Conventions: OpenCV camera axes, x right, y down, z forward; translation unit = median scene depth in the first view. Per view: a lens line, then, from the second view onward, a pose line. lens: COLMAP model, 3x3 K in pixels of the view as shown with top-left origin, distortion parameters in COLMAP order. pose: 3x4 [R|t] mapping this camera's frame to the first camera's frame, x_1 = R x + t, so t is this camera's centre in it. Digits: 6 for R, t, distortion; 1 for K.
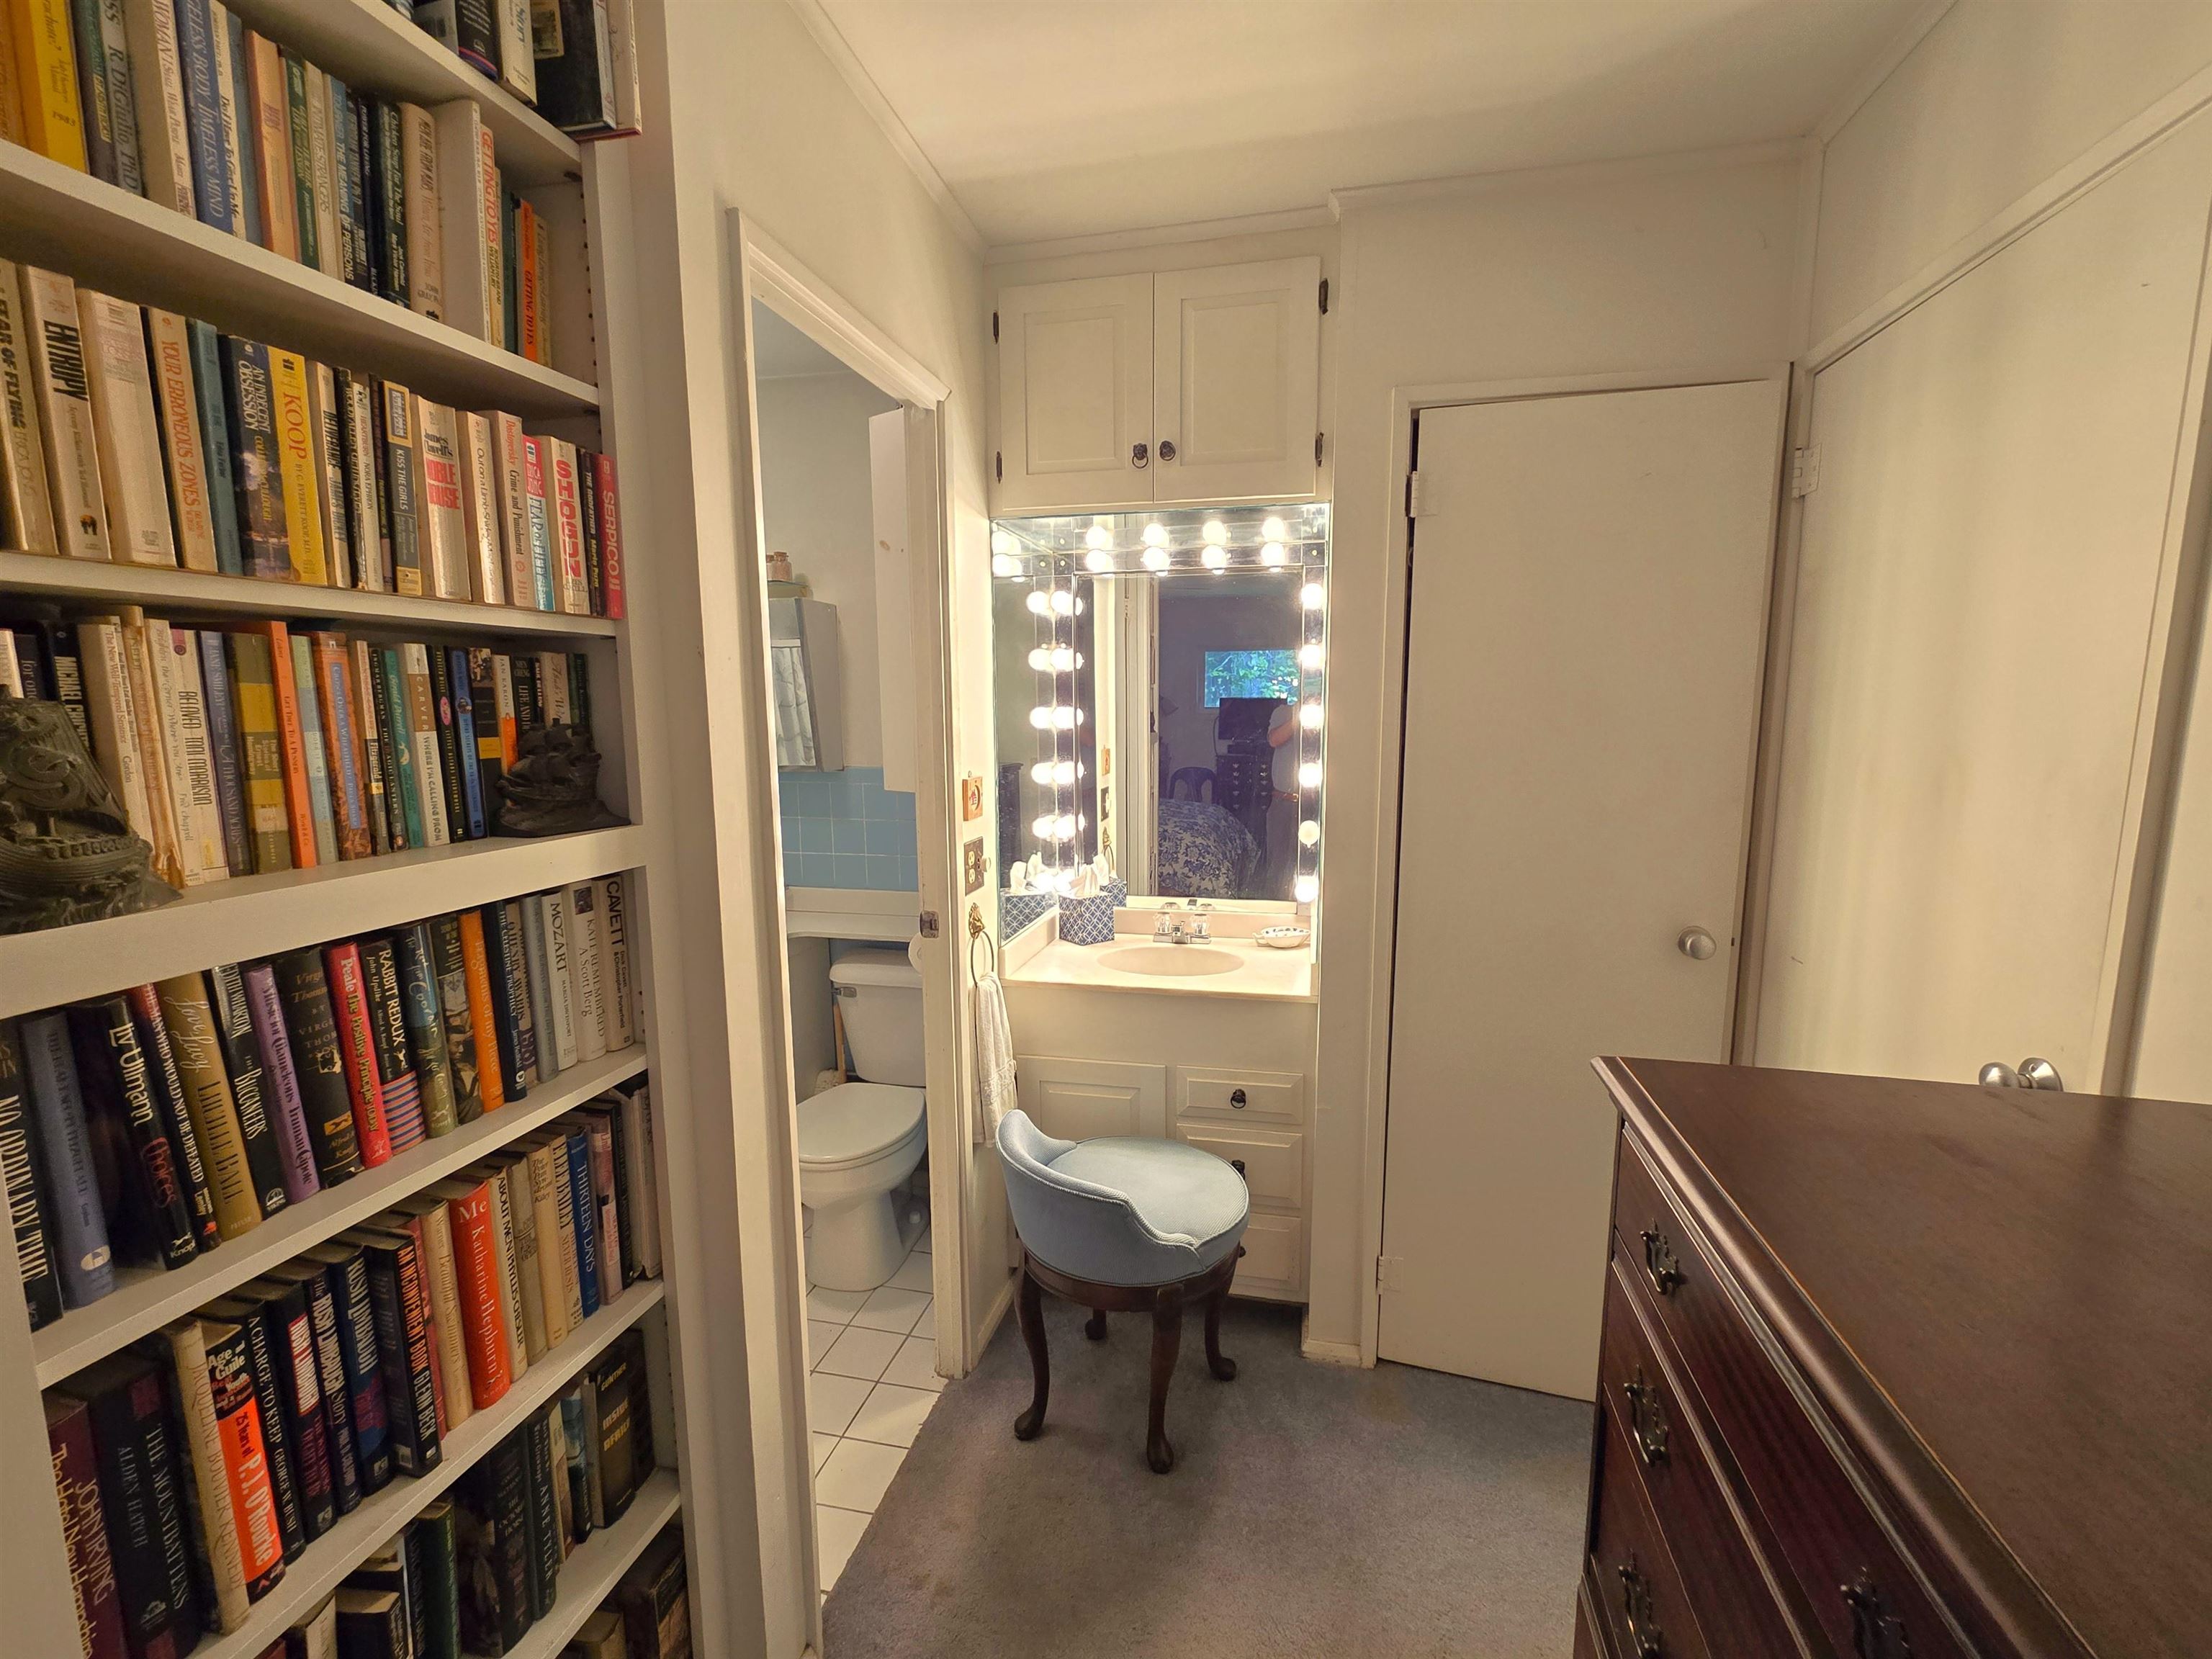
lens RADIAL K [[908.4, 0, 1127.6], [0, 908.4, 838.1], [0, 0, 1]] dist [0.001933, -0.001545]
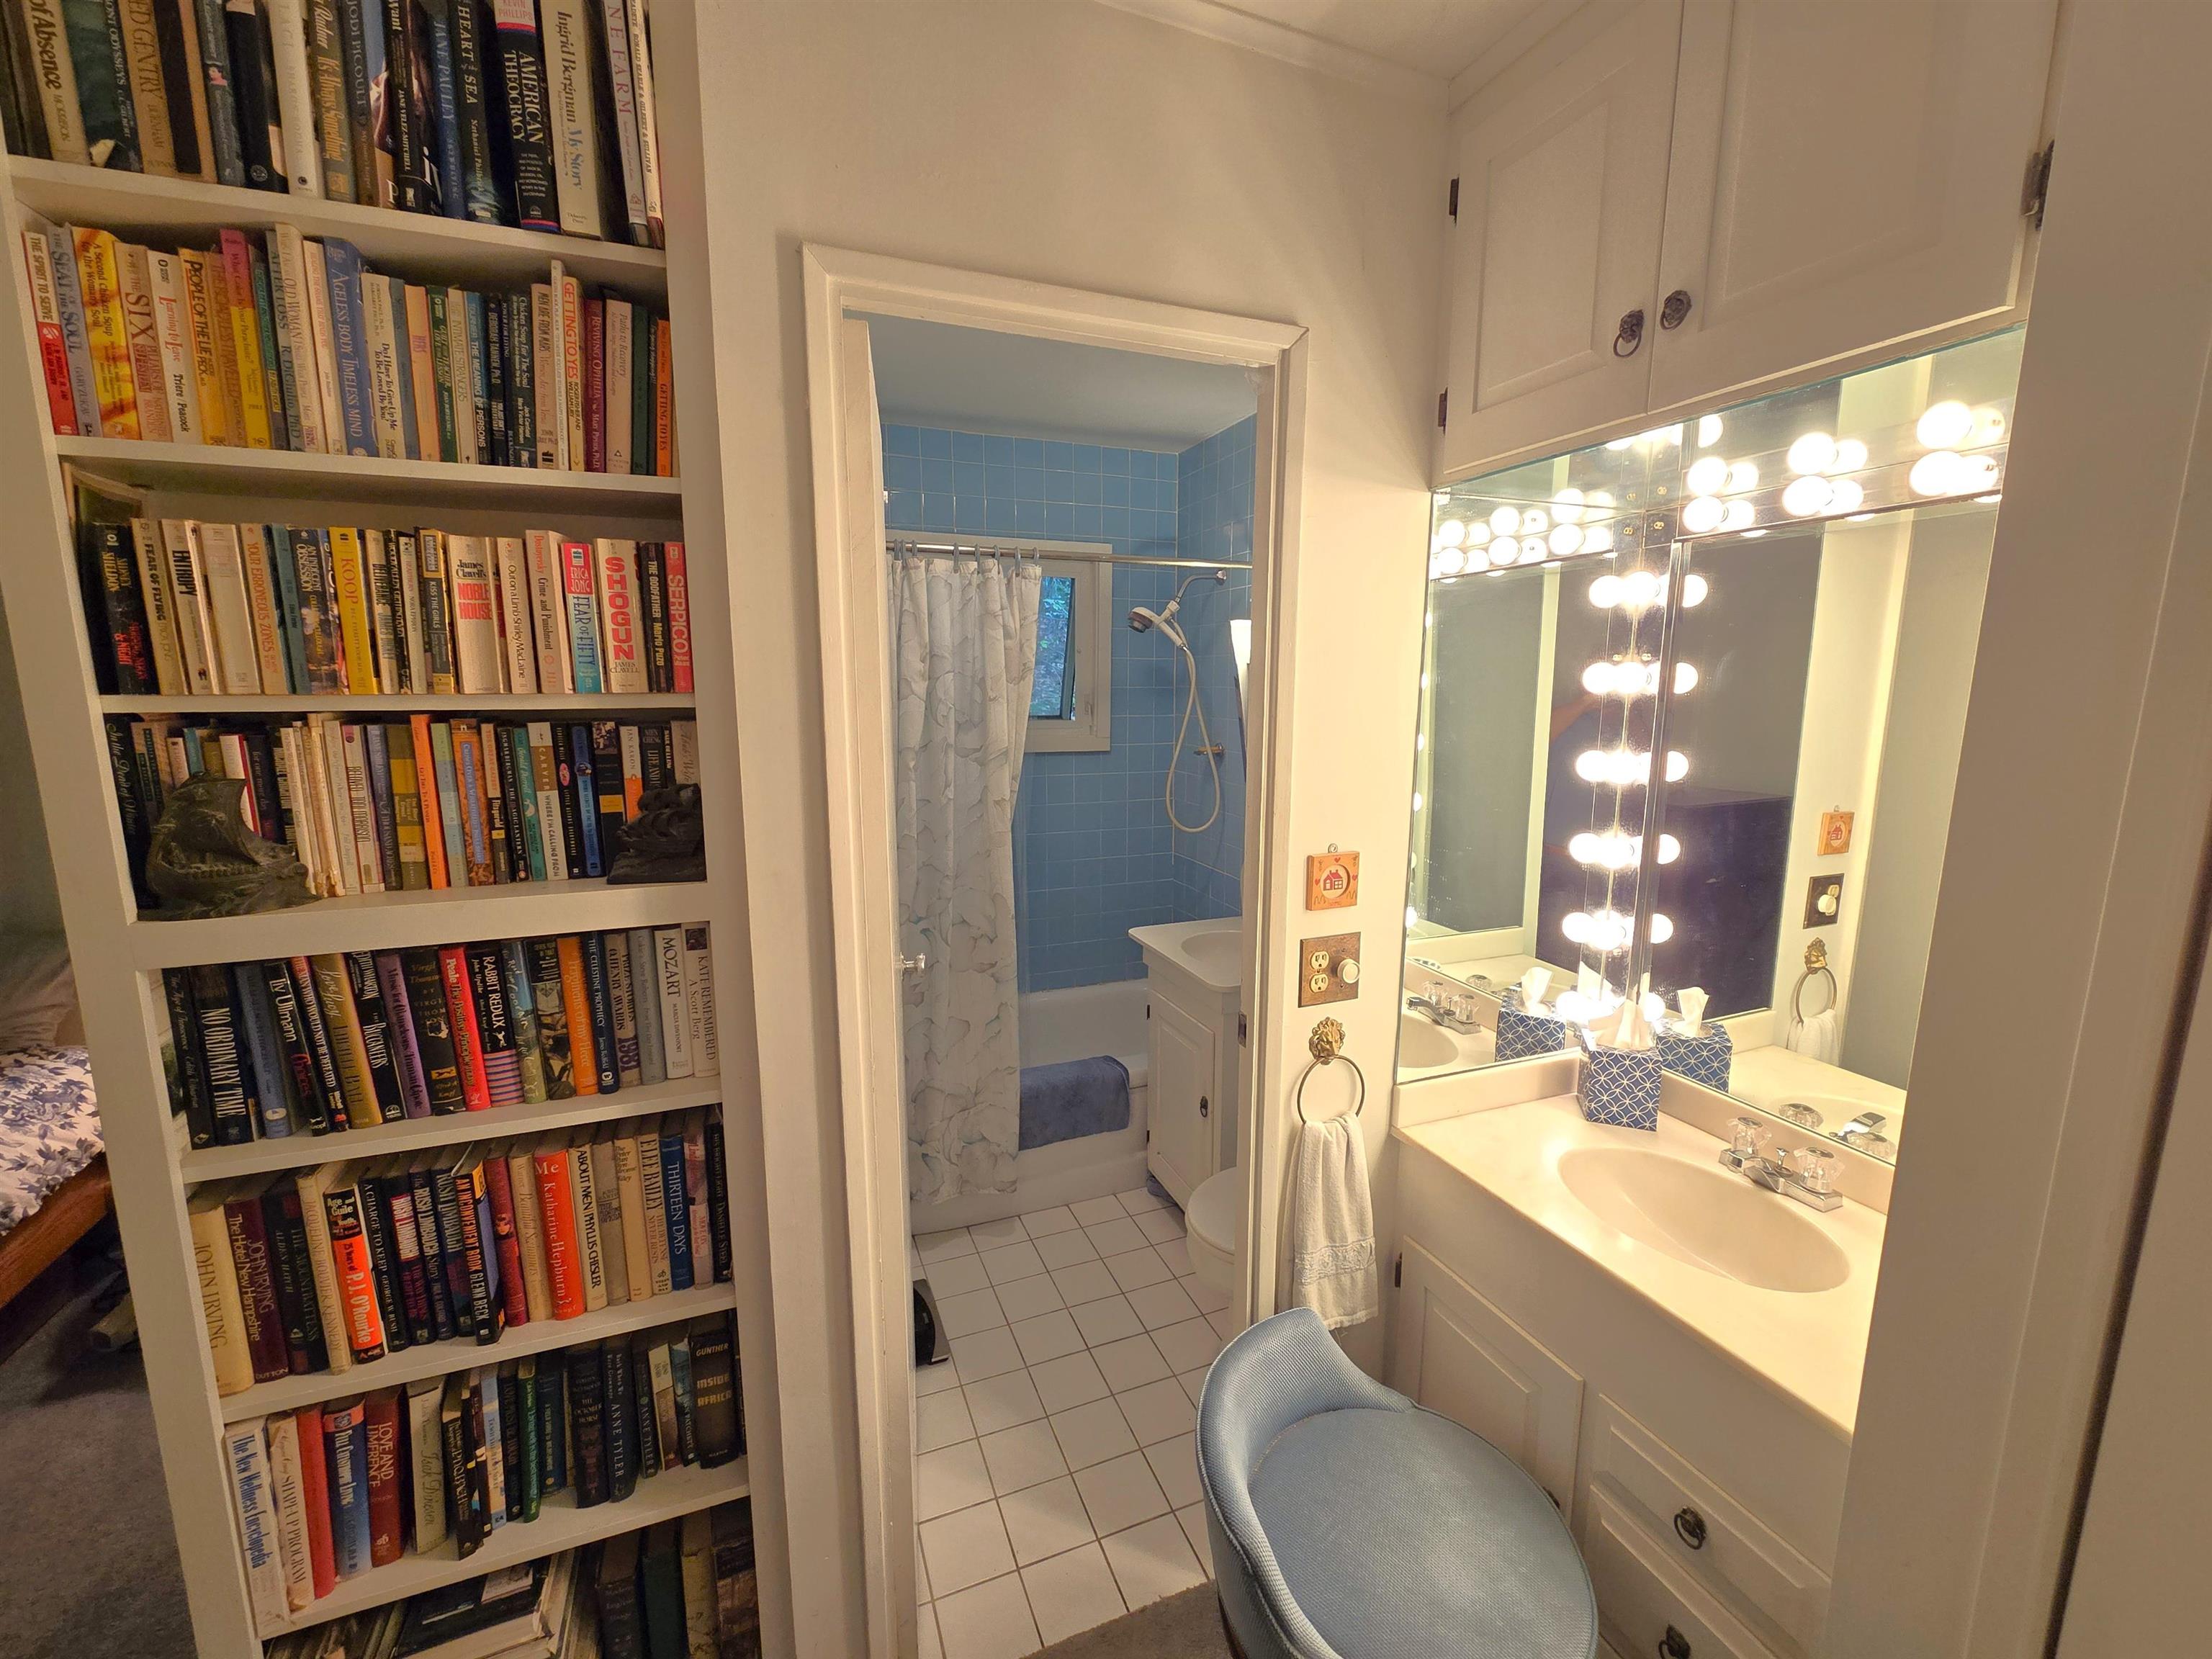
lens RADIAL K [[908.4, 0, 1106.7], [0, 908.4, 835.8], [0, 0, 1]] dist [0.001933, -0.001545]
pose [[0.560604, 0.144113, -0.815448, 0.731059], [-0.125416, 0.988157, 0.088415, -0.275832], [0.818532, 0.052704, 0.572039, 0.955150]]
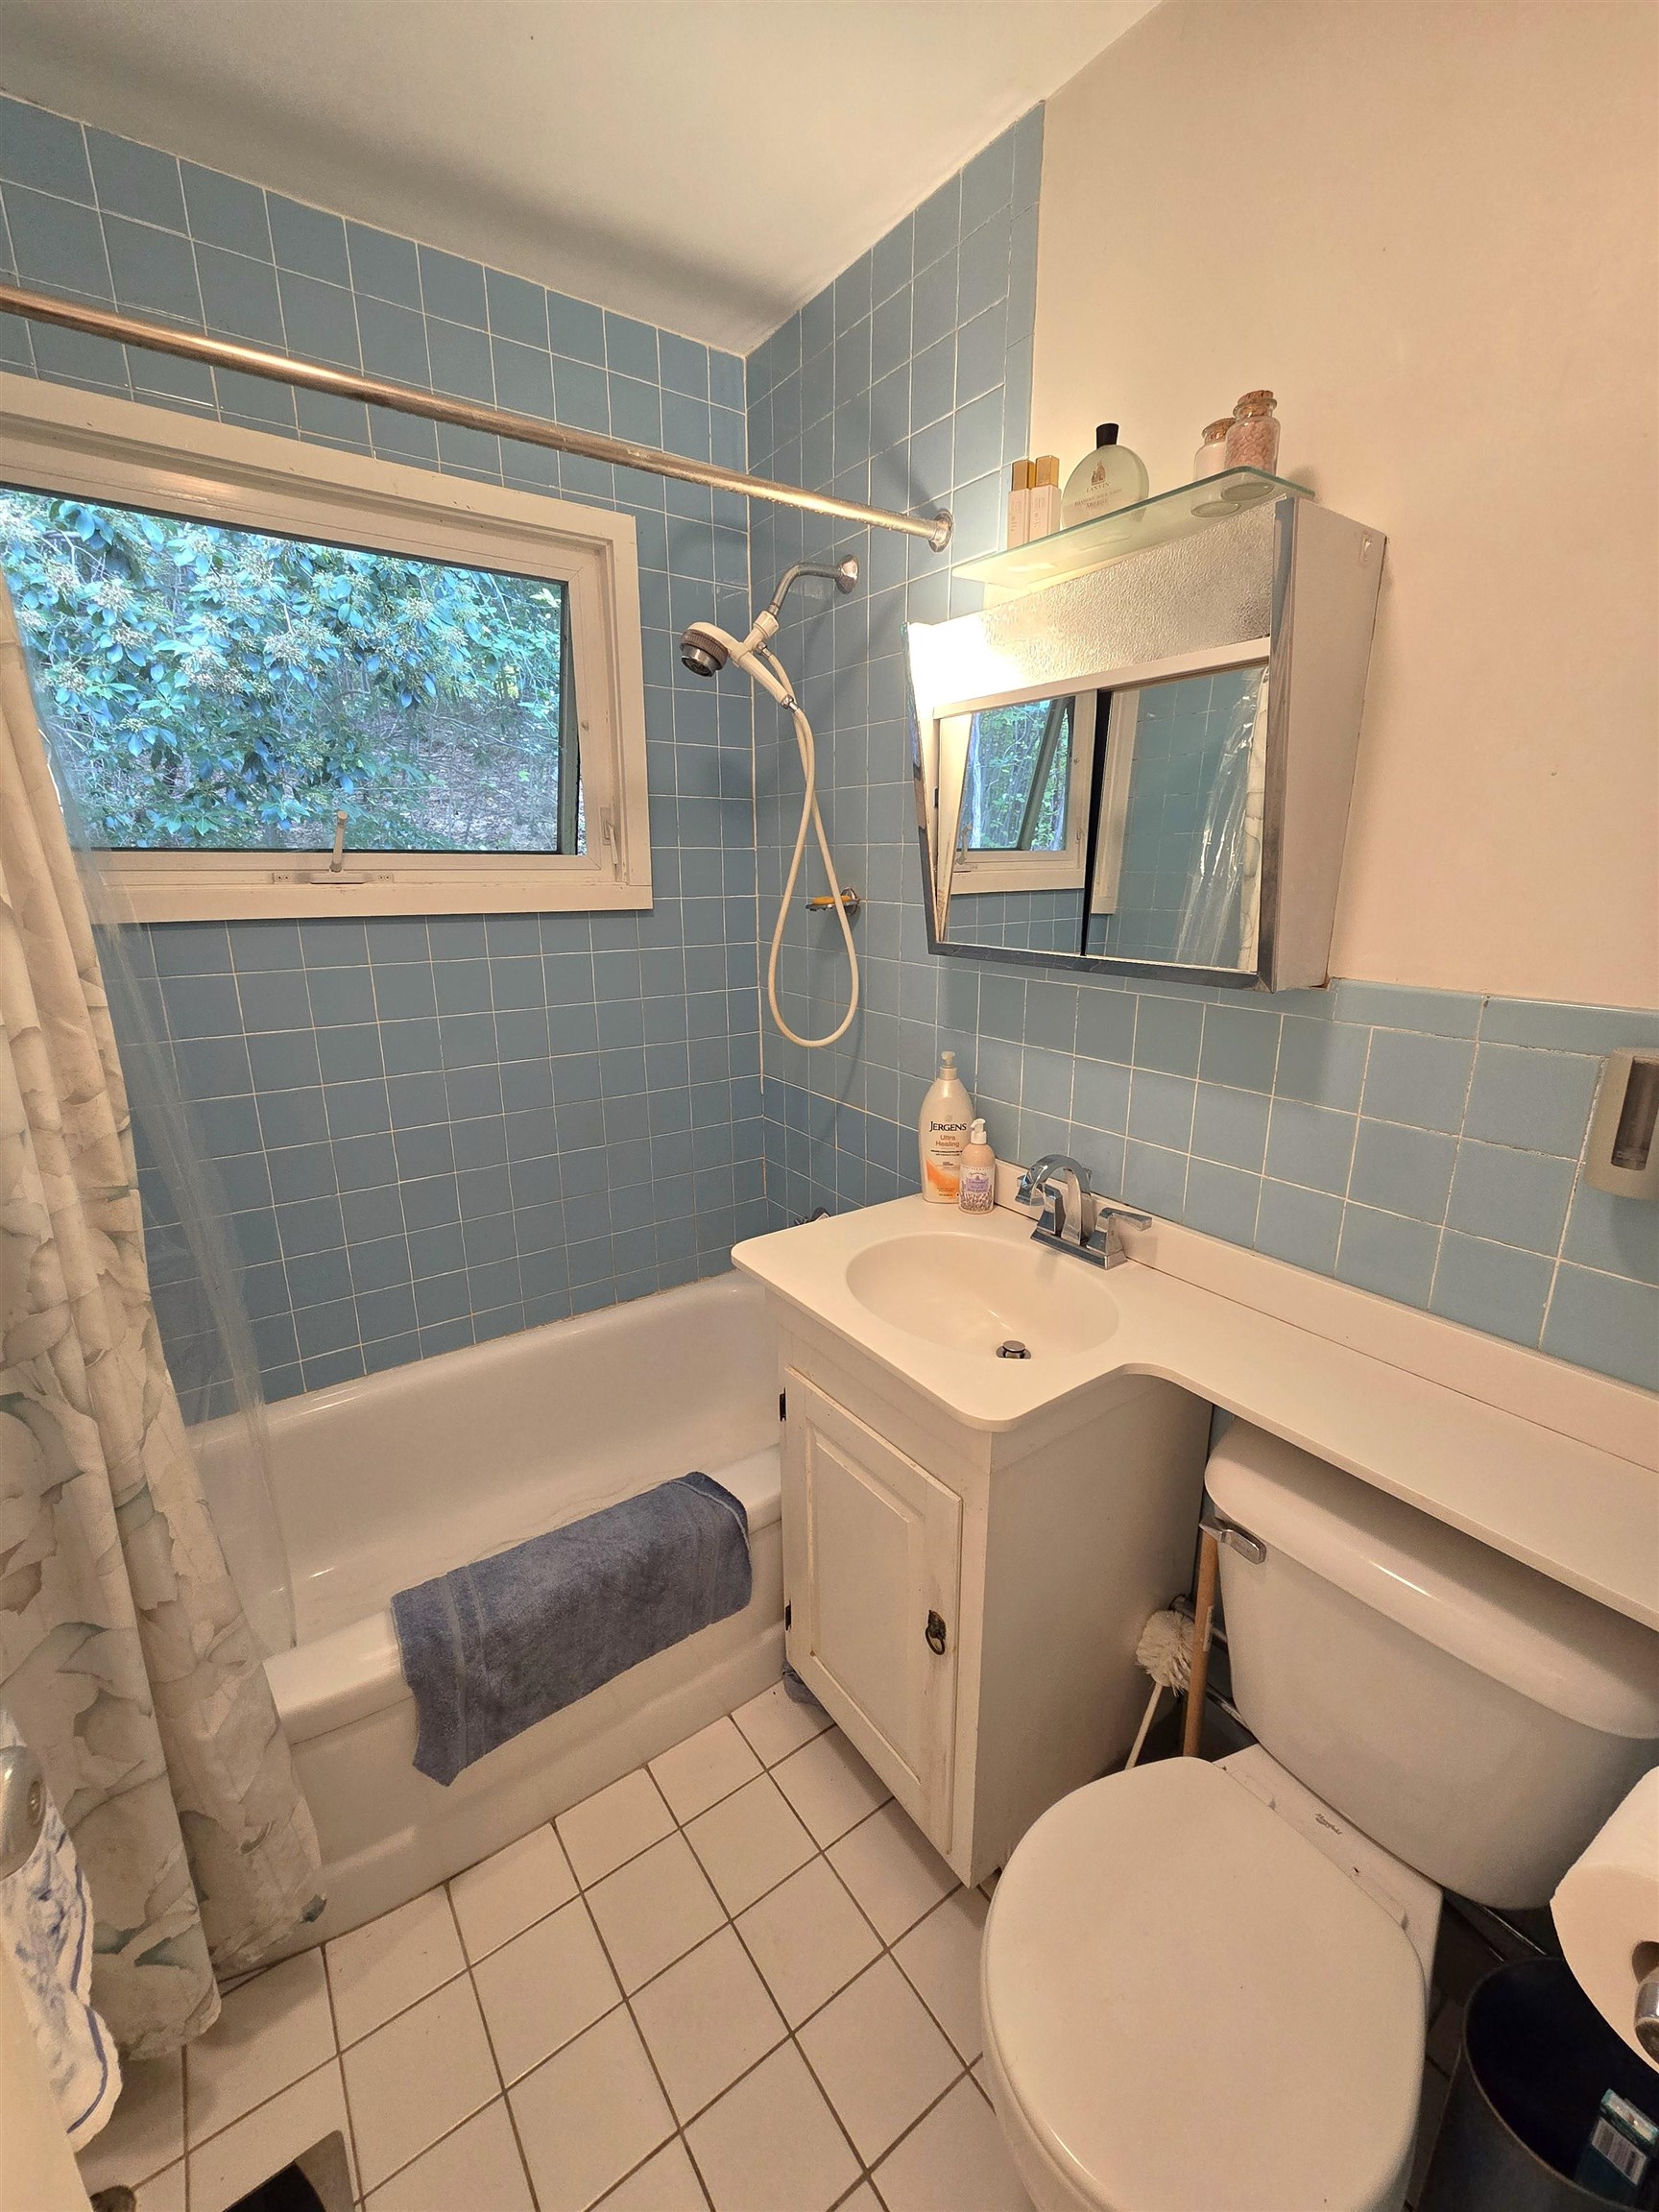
lens RADIAL K [[908.4, 0, 842.0], [0, 908.4, 1114.4], [0, 0, 1]] dist [0.001933, -0.001545]
pose [[0.746500, 0.182475, -0.639876, -0.658477], [-0.099894, 0.981497, 0.163356, -0.205412], [0.657845, -0.058025, 0.750915, 1.793384]]
